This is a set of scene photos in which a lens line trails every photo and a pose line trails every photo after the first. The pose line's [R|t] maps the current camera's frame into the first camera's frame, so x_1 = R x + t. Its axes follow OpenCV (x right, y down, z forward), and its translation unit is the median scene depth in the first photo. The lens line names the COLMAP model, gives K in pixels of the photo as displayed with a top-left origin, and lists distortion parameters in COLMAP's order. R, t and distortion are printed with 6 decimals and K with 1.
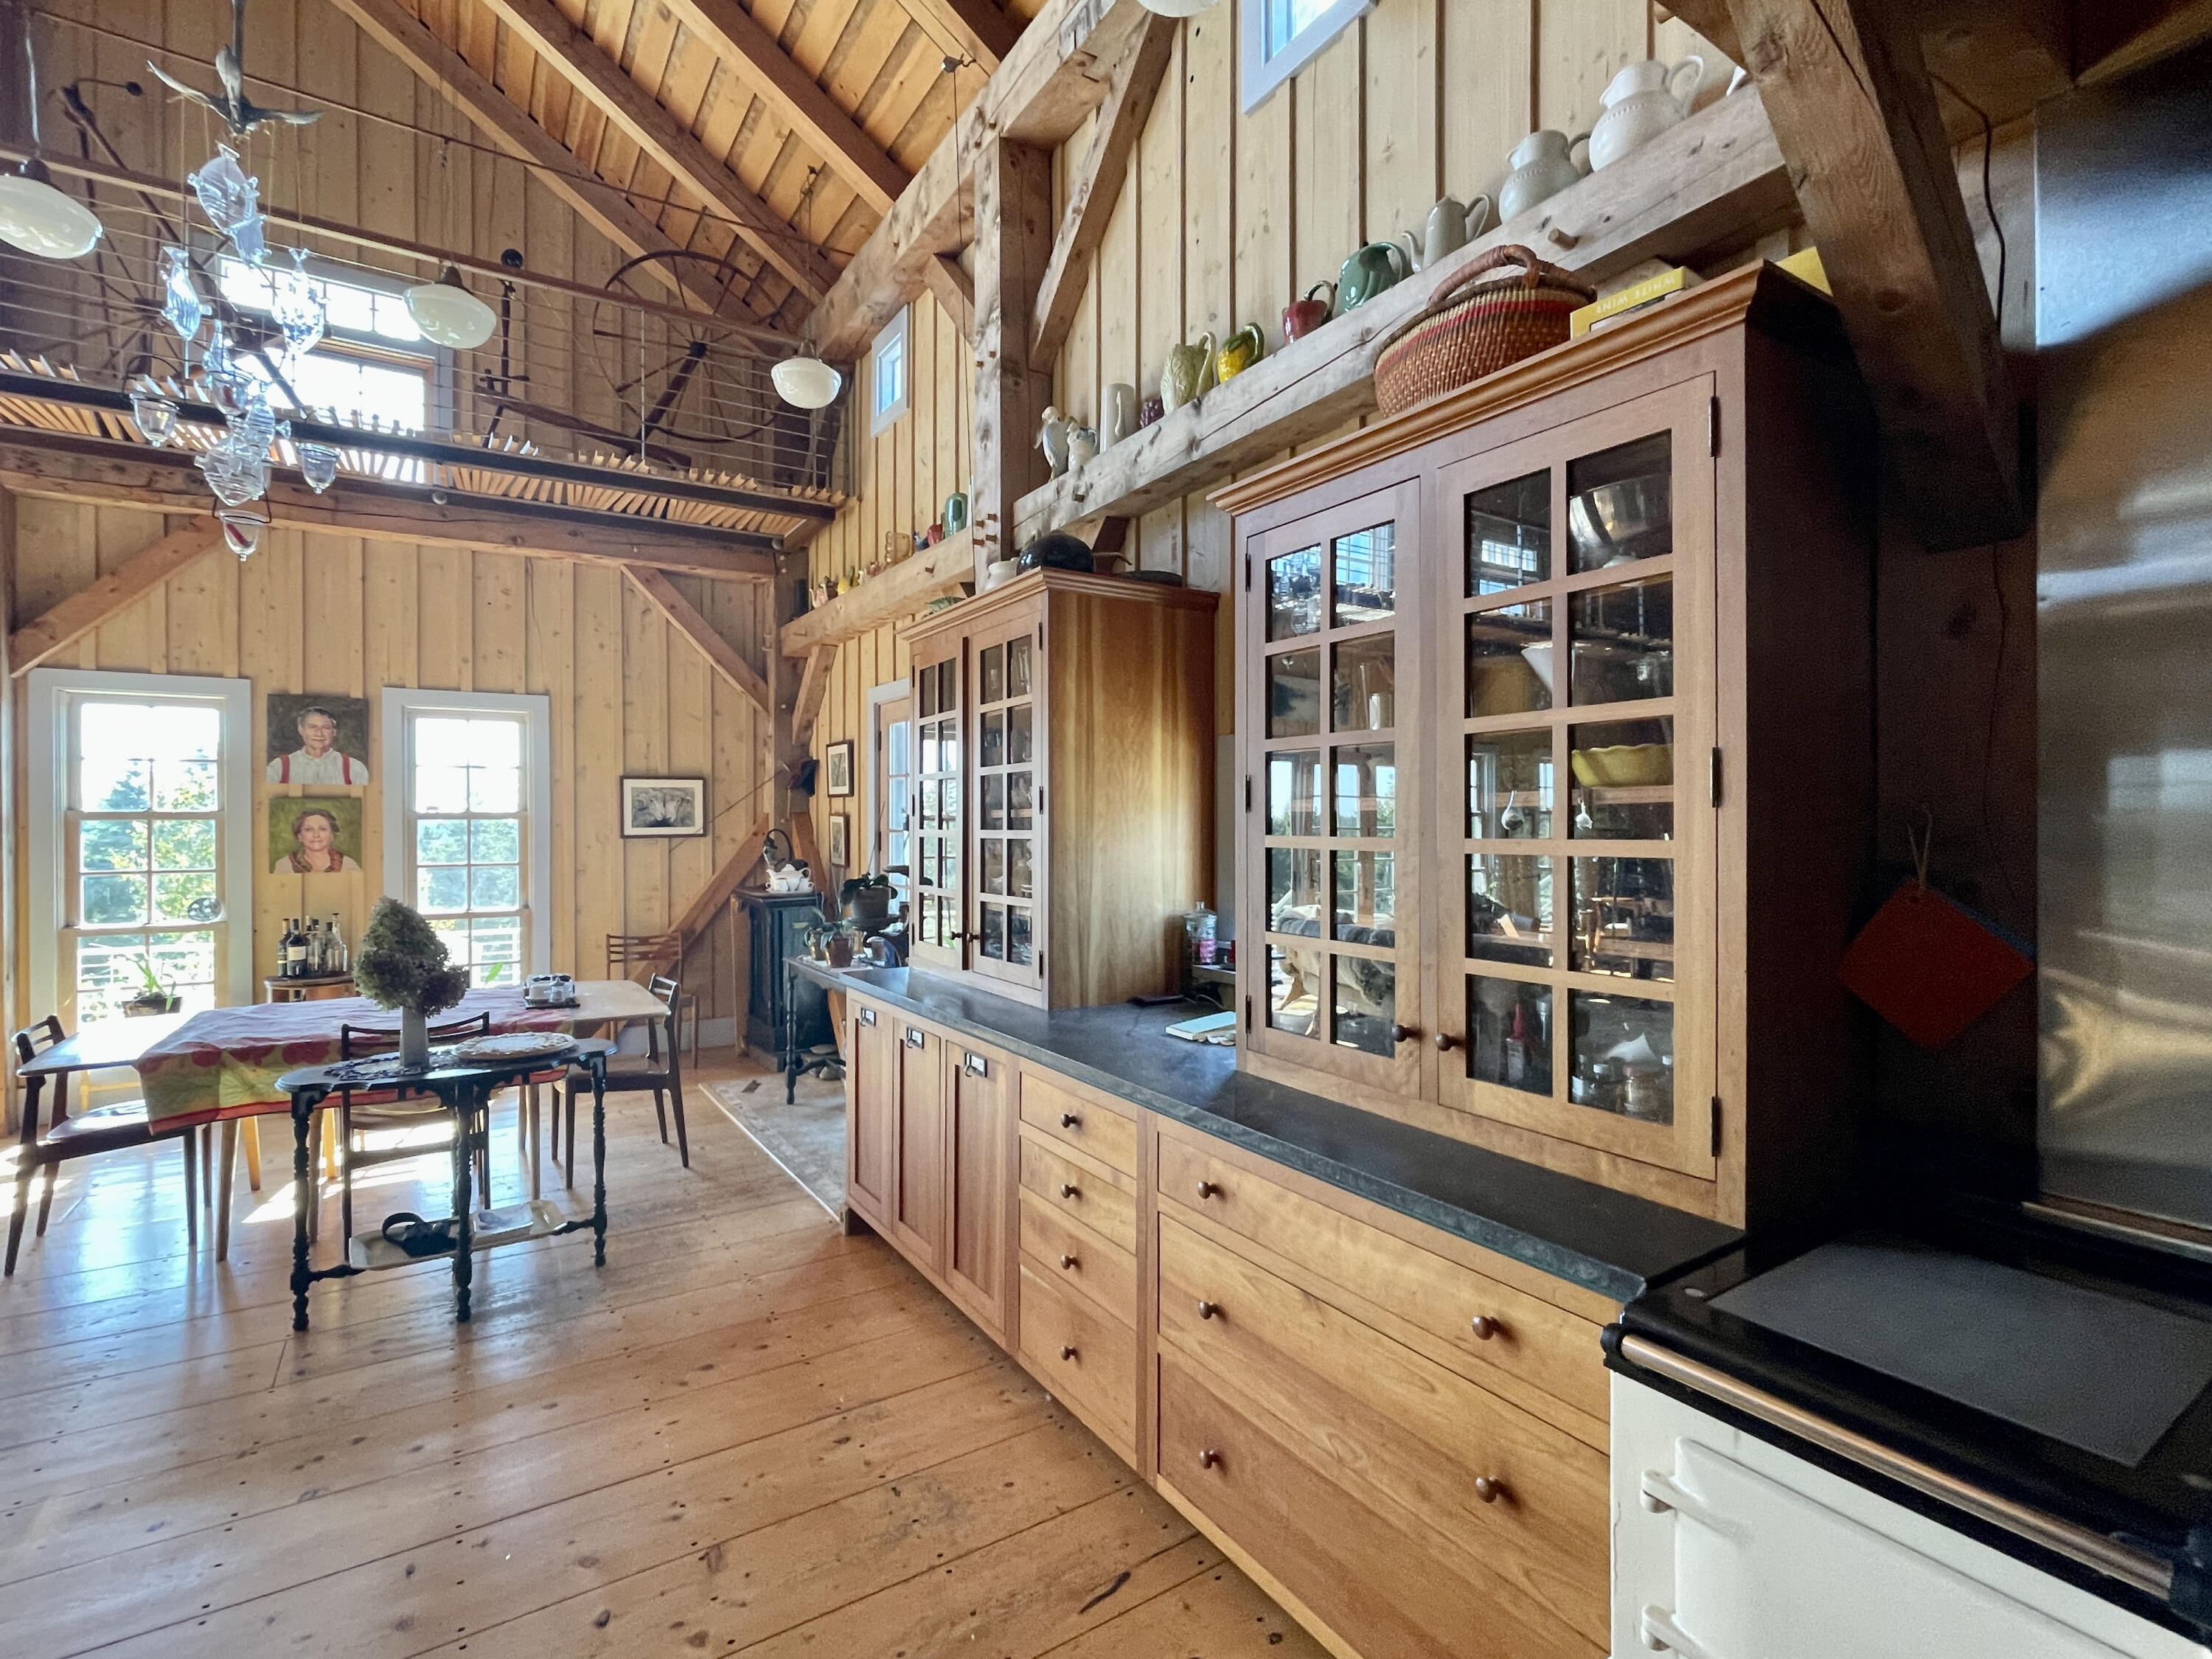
lens RADIAL K [[1031.2, 0, 1109.2], [0, 1031.2, 835.4], [0, 0, 1]] dist [-0.004896, -0.000563]
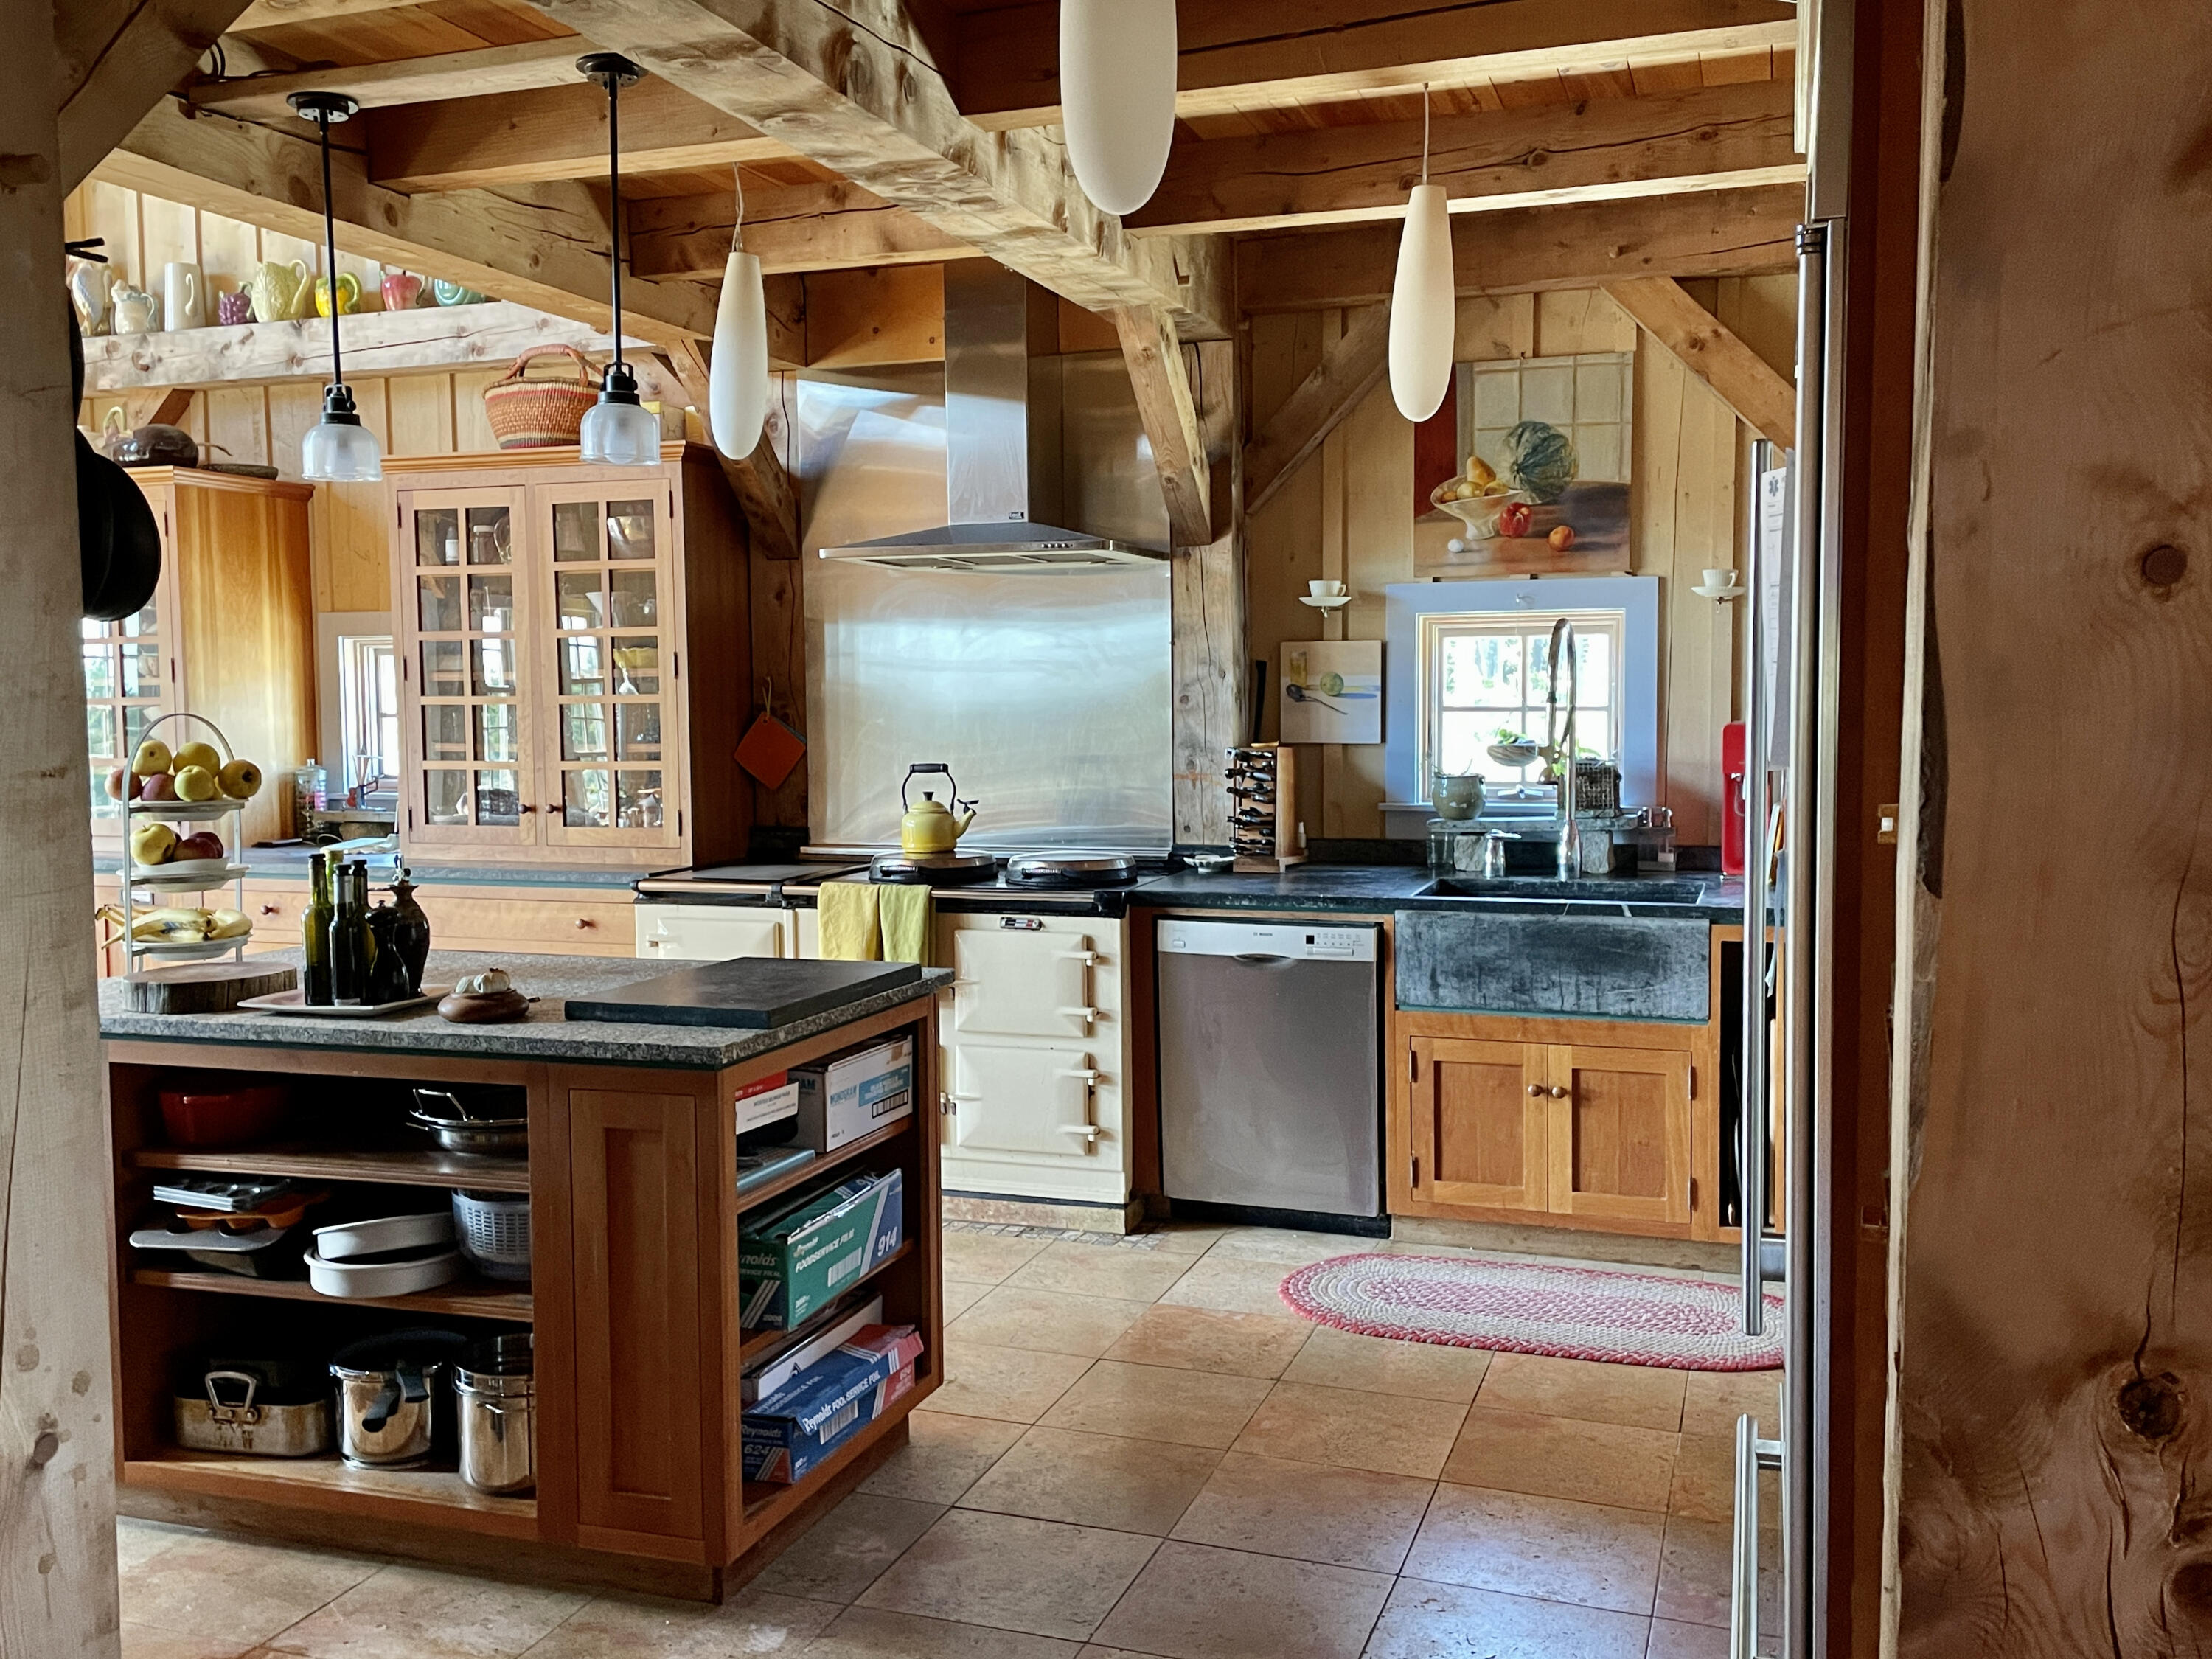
lens RADIAL K [[1941.0, 0, 1107.0], [0, 1941.0, 837.3], [0, 0, 1]] dist [0.050134, -0.004170]
pose [[0.786508, -0.047505, 0.615750, -0.955153], [0.012595, 0.998064, 0.060913, 0.052206], [-0.617452, -0.040154, 0.785583, -2.154527]]
